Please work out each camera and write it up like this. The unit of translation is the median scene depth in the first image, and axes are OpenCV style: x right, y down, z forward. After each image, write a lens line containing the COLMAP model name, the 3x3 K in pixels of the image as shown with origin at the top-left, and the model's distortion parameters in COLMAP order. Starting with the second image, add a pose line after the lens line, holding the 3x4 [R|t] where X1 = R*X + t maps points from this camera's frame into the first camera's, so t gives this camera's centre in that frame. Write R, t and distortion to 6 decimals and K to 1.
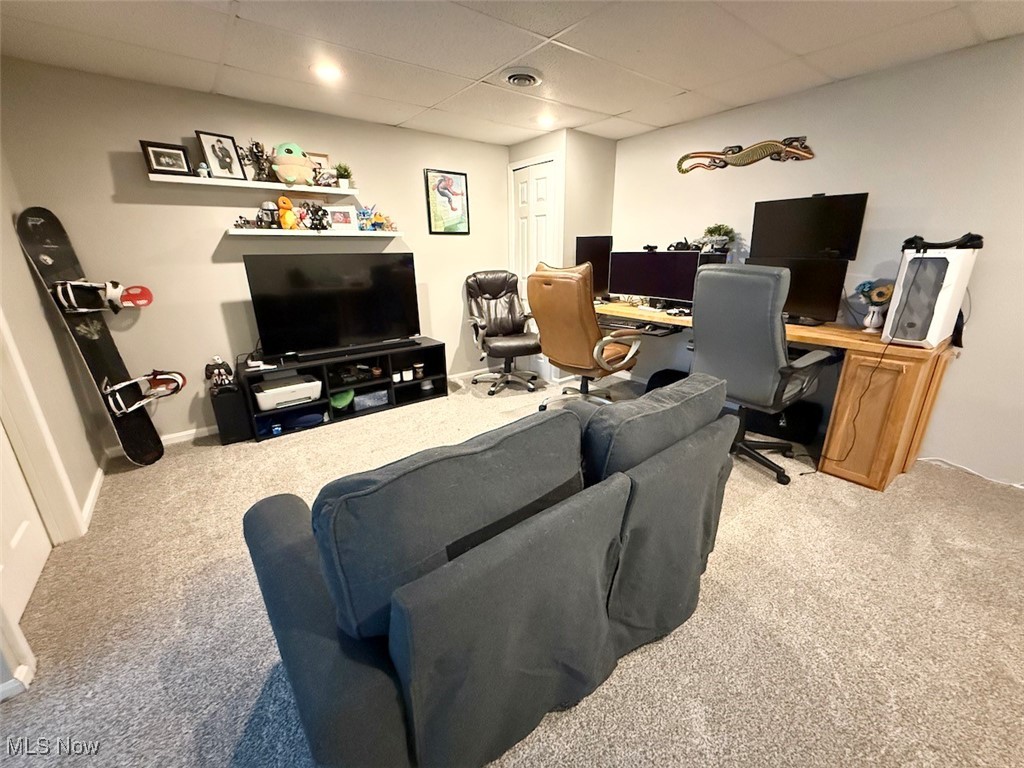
lens RADIAL K [[410.6, 0, 513.0], [0, 410.6, 384.3], [0, 0, 1]] dist [0.006437, -0.001003]
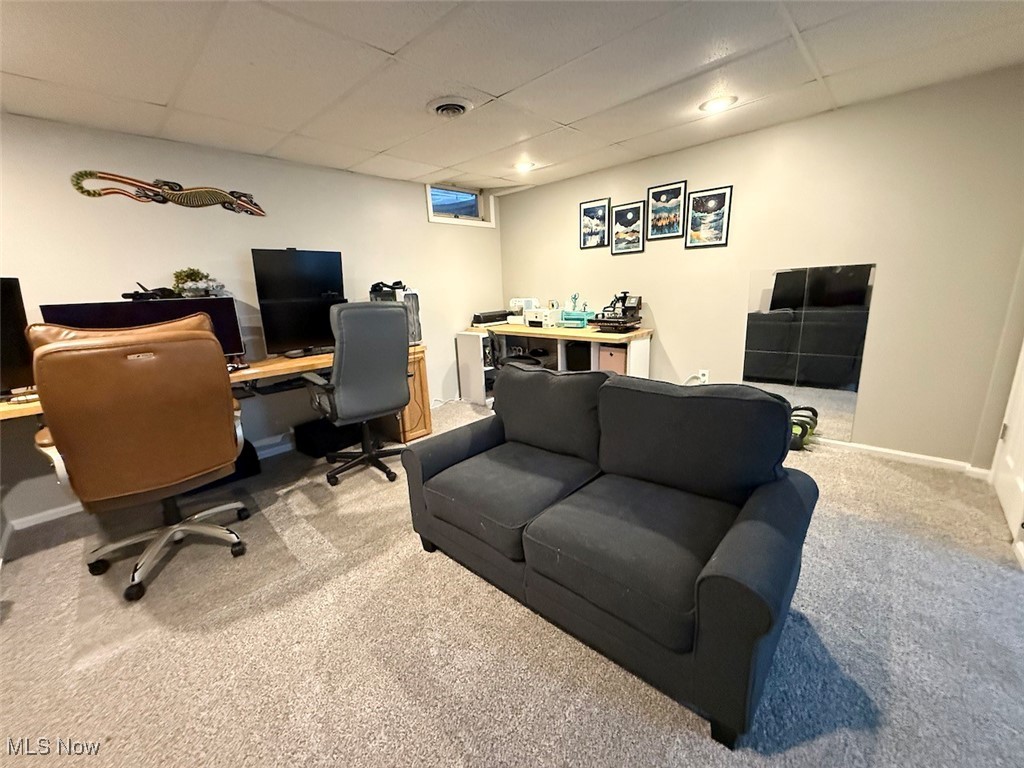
lens RADIAL K [[410.6, 0, 510.4], [0, 410.6, 378.6], [0, 0, 1]] dist [0.006437, -0.001003]
pose [[-0.145935, -0.205685, 0.967676, -0.522931], [0.350577, 0.903919, 0.245004, -0.178691], [-0.925094, 0.374999, -0.059805, 0.585602]]
